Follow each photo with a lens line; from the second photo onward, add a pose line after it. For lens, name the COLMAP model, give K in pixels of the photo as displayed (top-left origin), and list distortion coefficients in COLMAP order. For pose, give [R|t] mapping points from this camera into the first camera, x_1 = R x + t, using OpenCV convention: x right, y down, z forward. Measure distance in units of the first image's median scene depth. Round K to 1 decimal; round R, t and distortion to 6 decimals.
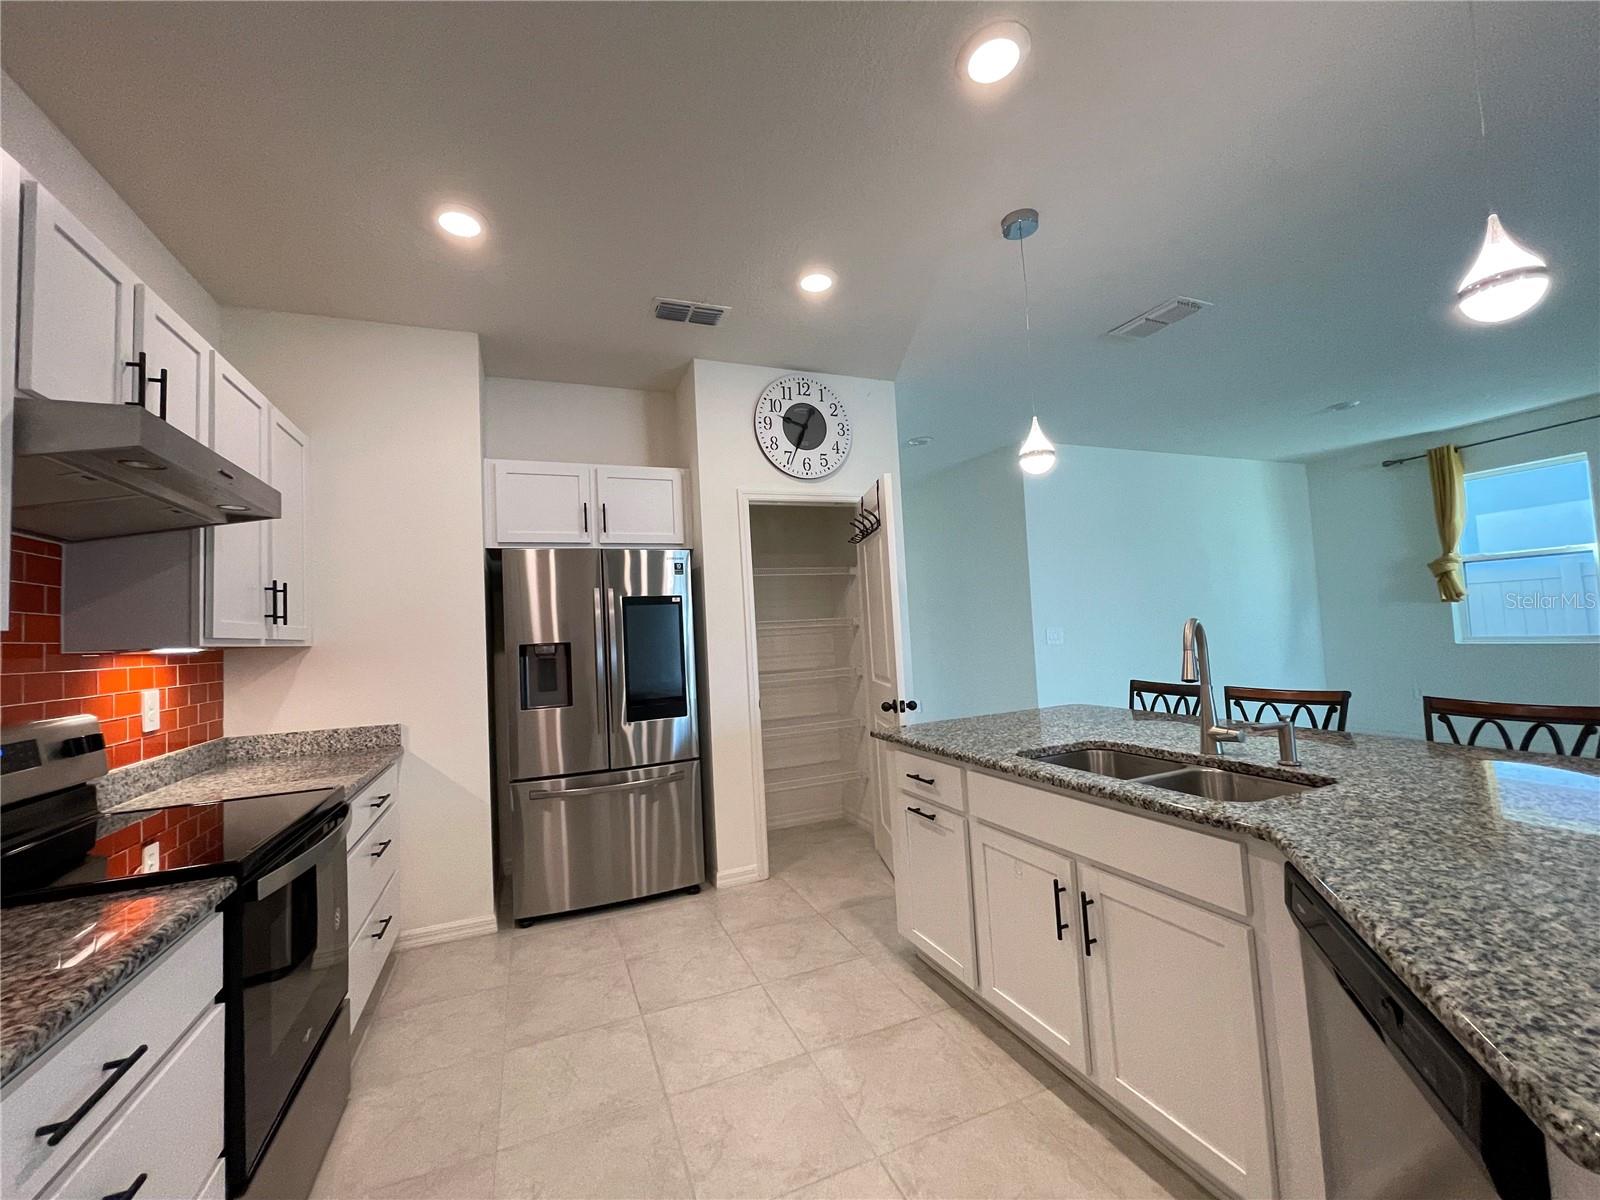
lens RADIAL K [[644.3, 0, 787.4], [0, 644.3, 604.5], [0, 0, 1]] dist [-0.000233, 0.000294]
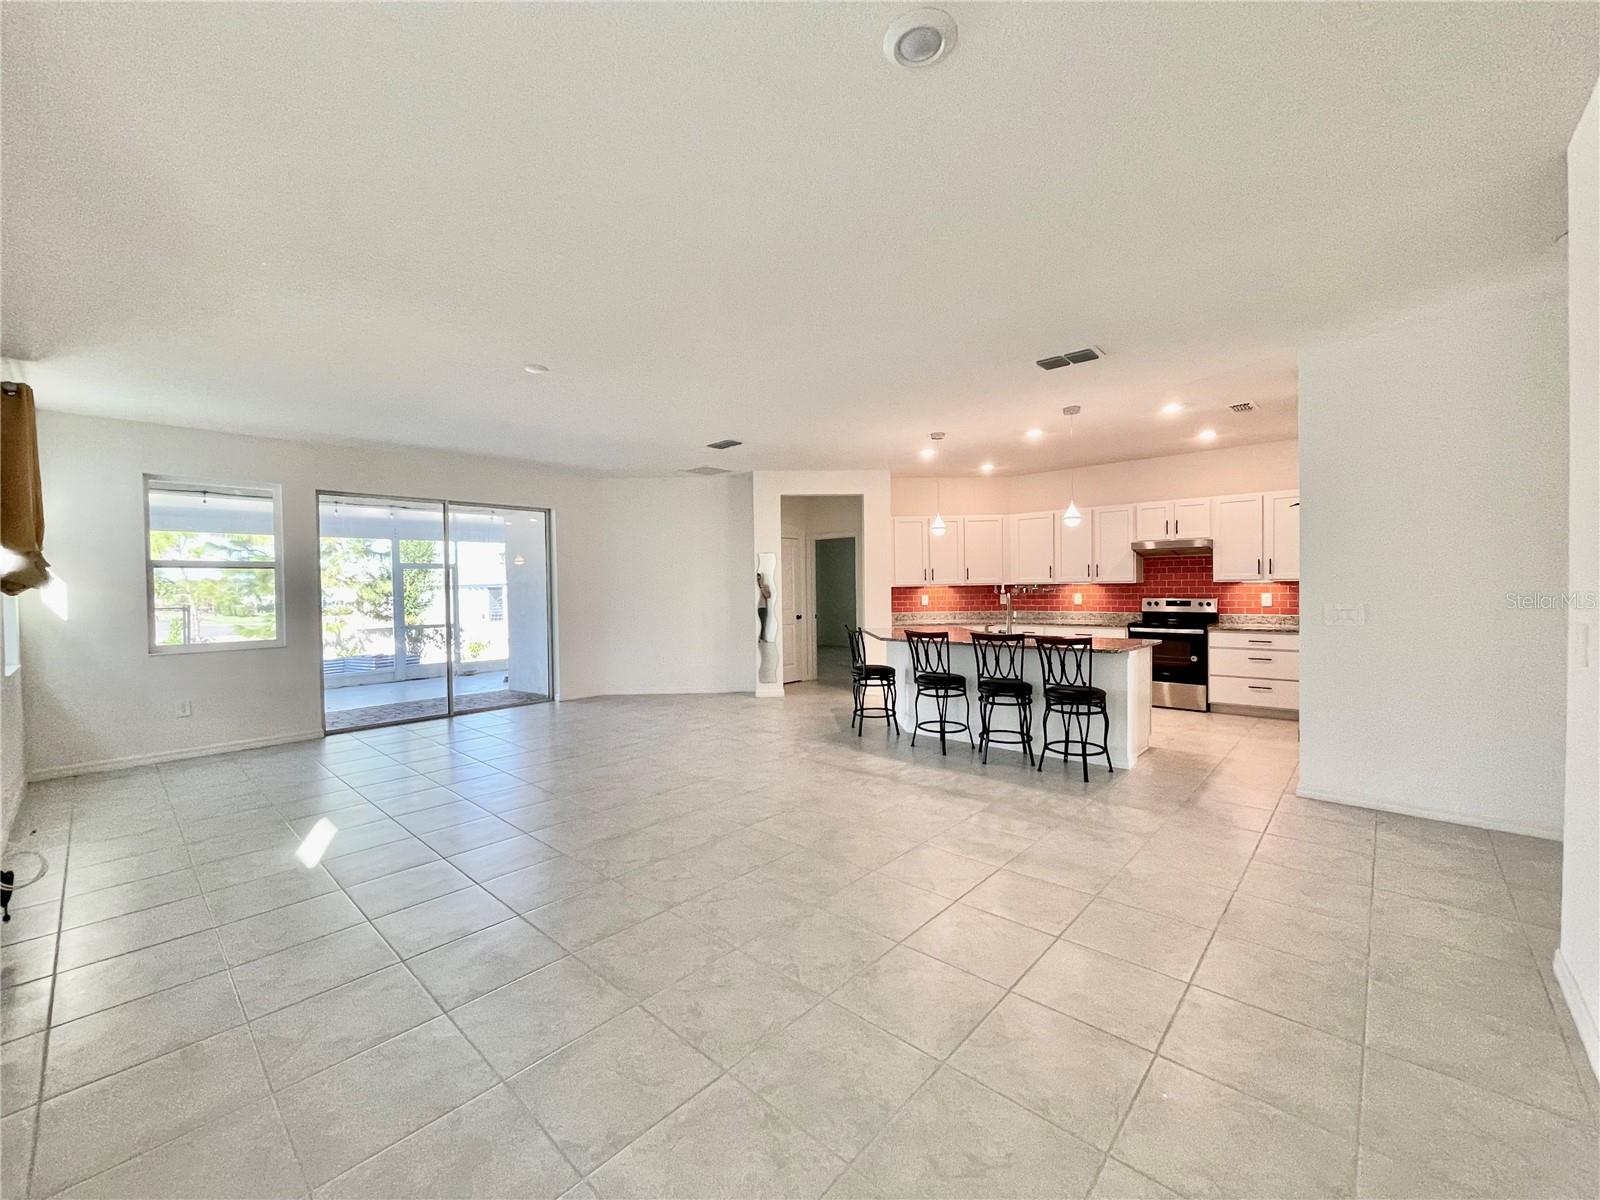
lens RADIAL K [[644.3, 0, 792.1], [0, 644.3, 593.7], [0, 0, 1]] dist [-0.000233, 0.000294]
pose [[-0.899992, 0.072091, -0.429904, 1.498170], [0.082819, 0.996545, -0.006270, -0.024020], [0.427967, -0.041247, -0.902853, 1.725176]]
